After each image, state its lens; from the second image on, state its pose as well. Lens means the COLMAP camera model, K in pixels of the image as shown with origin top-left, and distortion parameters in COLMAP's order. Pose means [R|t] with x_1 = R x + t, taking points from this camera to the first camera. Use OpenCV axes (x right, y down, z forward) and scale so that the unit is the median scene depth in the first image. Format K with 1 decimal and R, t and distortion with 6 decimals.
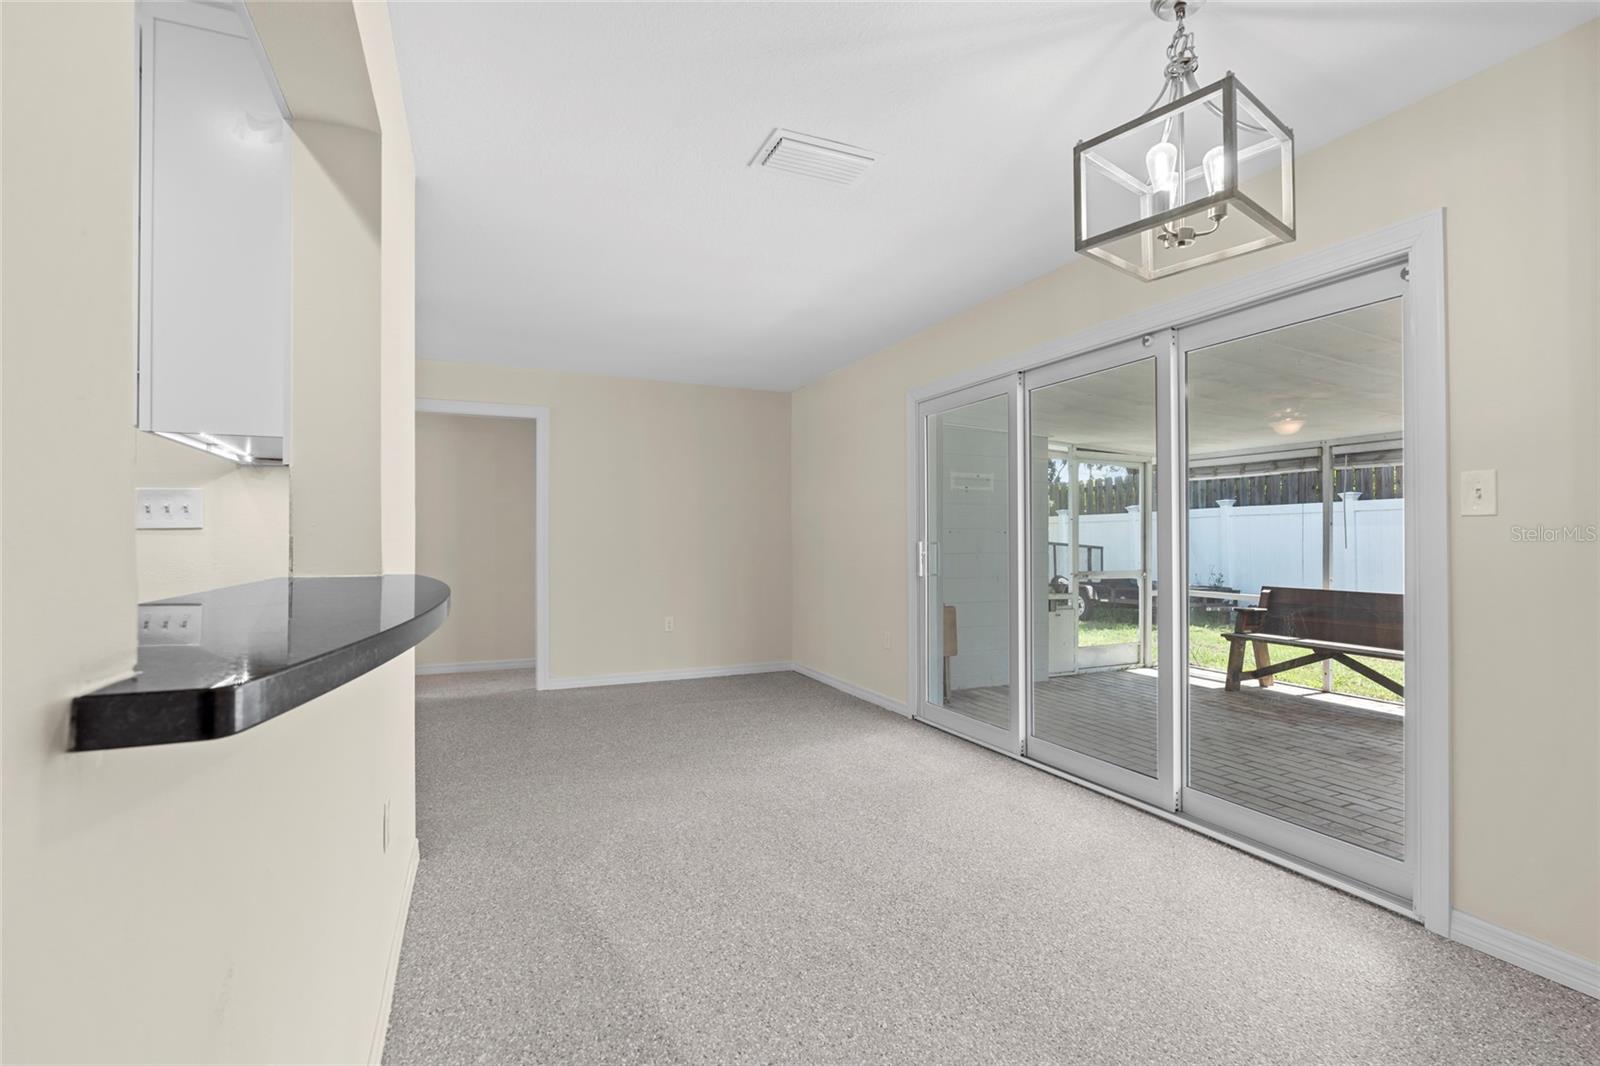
lens RADIAL K [[731.0, 0, 803.8], [0, 731.0, 534.1], [0, 0, 1]] dist [-0.013624, 0.005123]
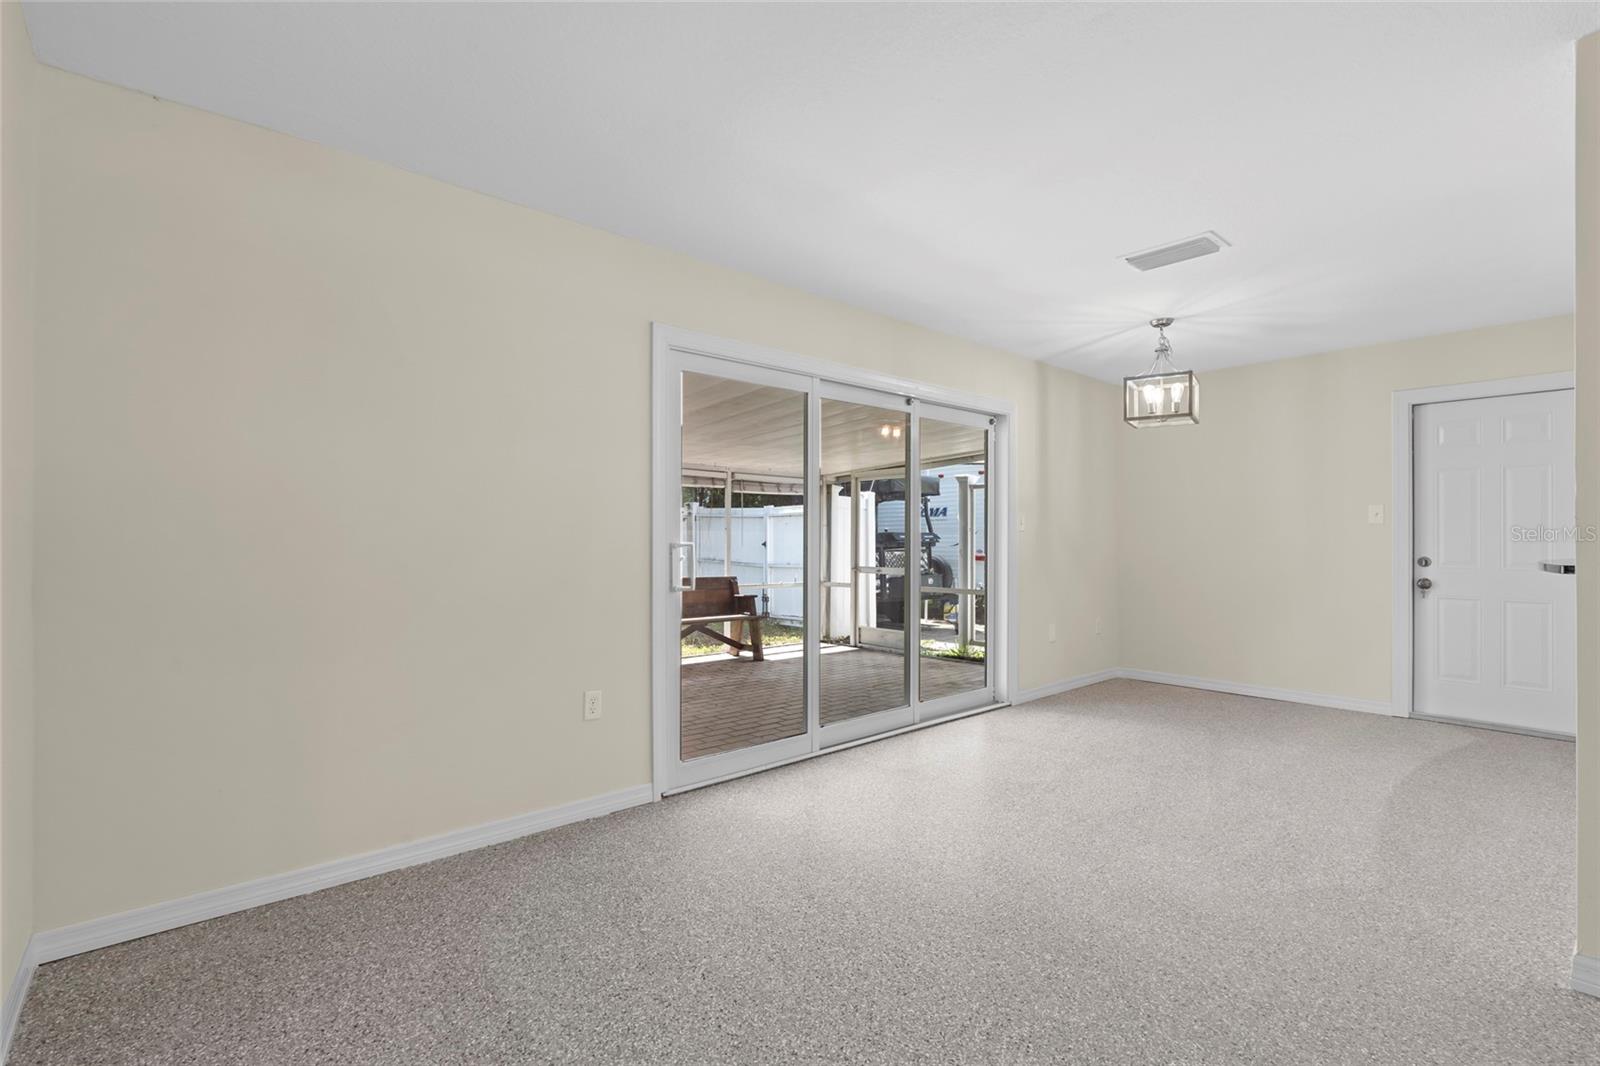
lens RADIAL K [[731.0, 0, 803.8], [0, 731.0, 534.1], [0, 0, 1]] dist [-0.013624, 0.005123]
pose [[-0.293310, 0.006416, 0.955996, -0.693653], [-0.009292, 0.999911, -0.009562, 0.010948], [-0.955972, -0.011688, -0.293224, 1.352389]]
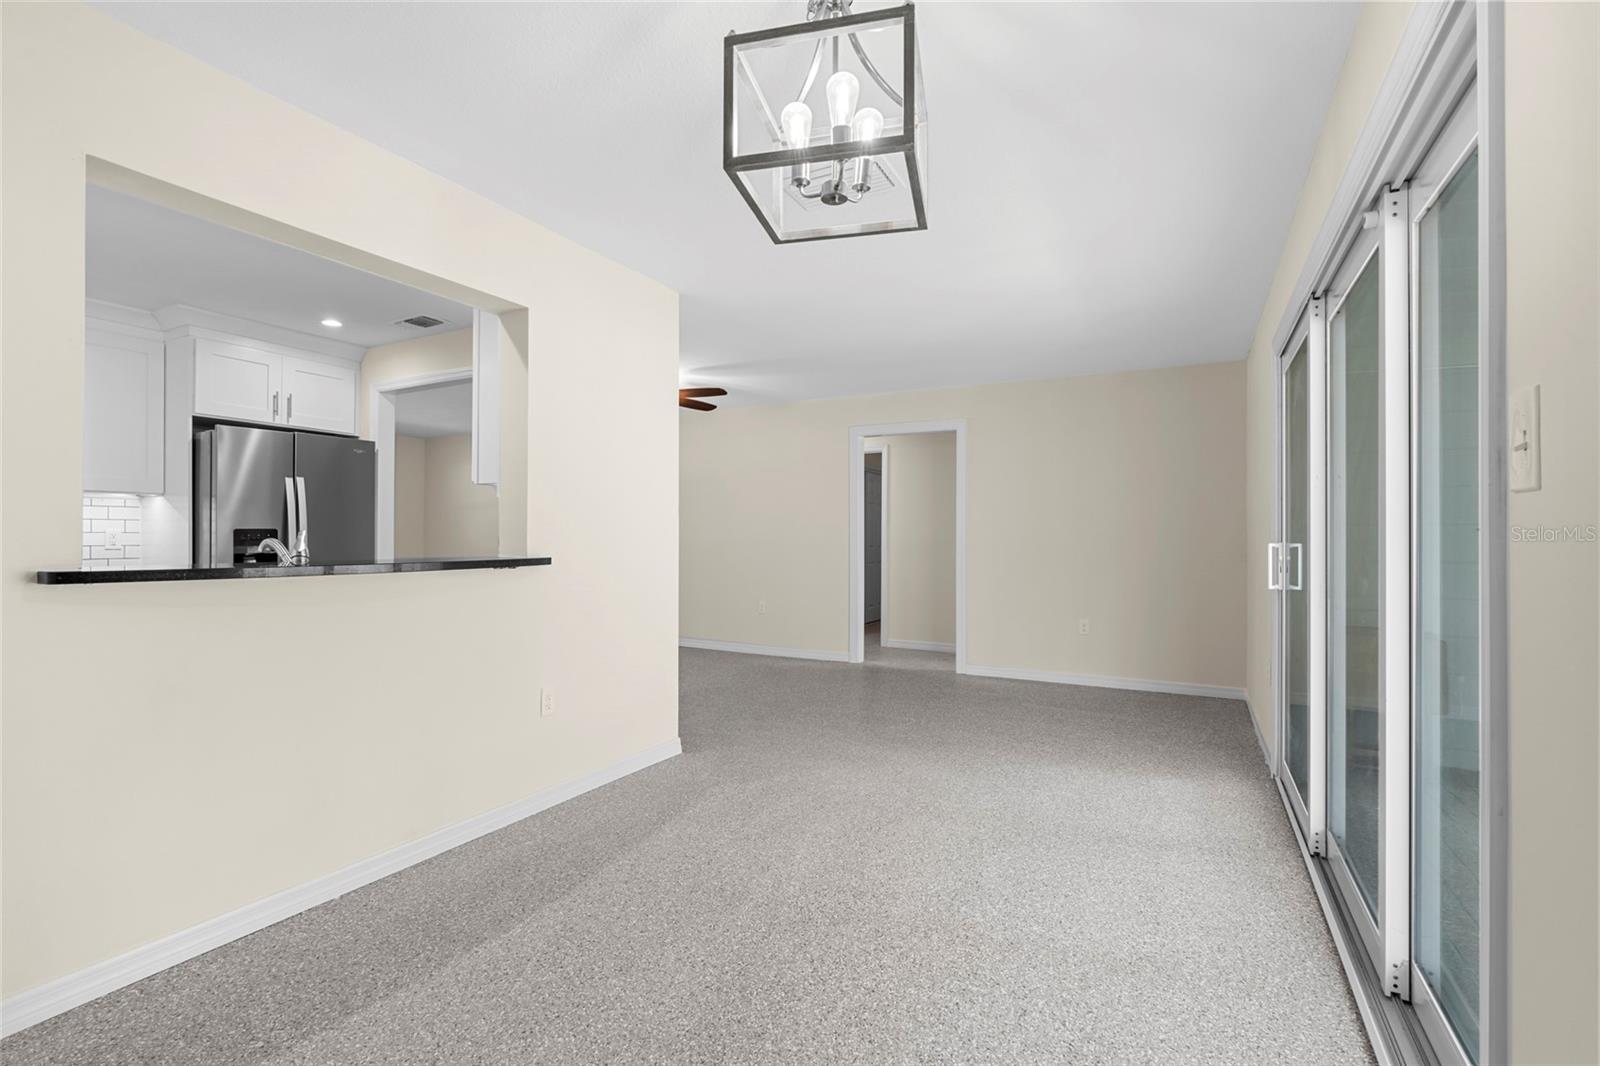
lens RADIAL K [[724.6, 0, 802.6], [0, 724.6, 534.1], [0, 0, 1]] dist [-0.002561, -0.000040]
pose [[0.607438, -0.002309, -0.794364, 0.557104], [0.002800, 0.999996, -0.000765, 0.001877], [0.794362, -0.001760, 0.607442, 0.208800]]
